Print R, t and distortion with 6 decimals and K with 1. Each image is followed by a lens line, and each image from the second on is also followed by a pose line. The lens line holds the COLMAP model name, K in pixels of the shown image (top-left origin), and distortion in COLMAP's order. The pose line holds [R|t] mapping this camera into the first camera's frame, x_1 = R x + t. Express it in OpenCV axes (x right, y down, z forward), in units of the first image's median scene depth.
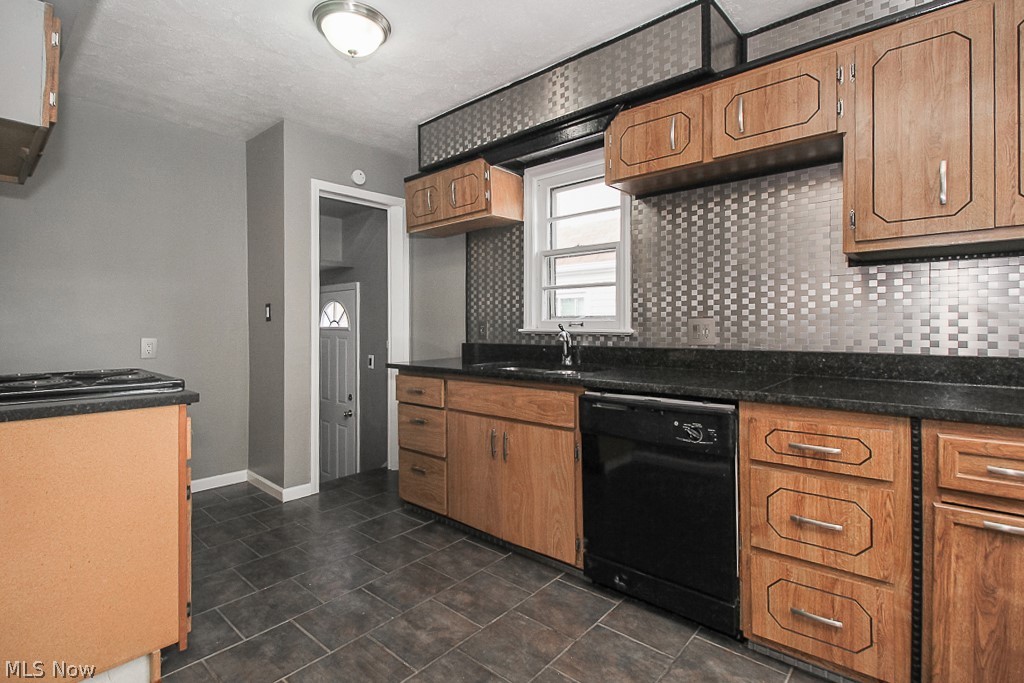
lens RADIAL K [[487.7, 0, 511.8], [0, 487.7, 330.6], [0, 0, 1]] dist [-0.004017, -0.000147]
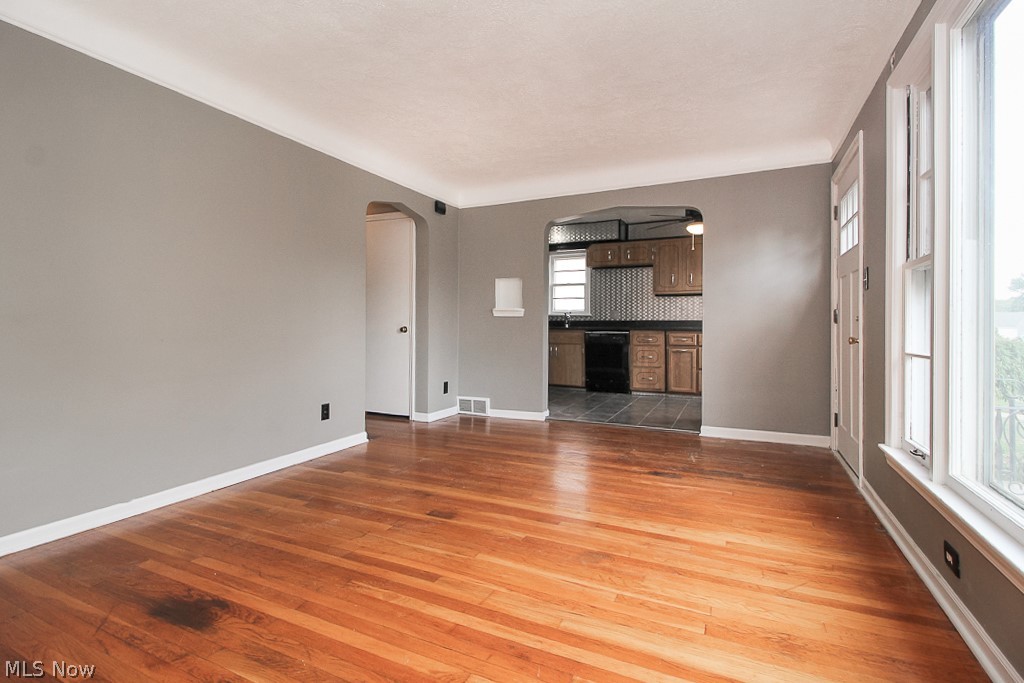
lens RADIAL K [[487.7, 0, 511.6], [0, 487.7, 334.2], [0, 0, 1]] dist [-0.004017, -0.000147]
pose [[0.962701, -0.008532, 0.270433, -1.463897], [0.004450, 0.999867, 0.015705, 0.100879], [-0.270531, -0.013916, 0.962611, -2.443425]]
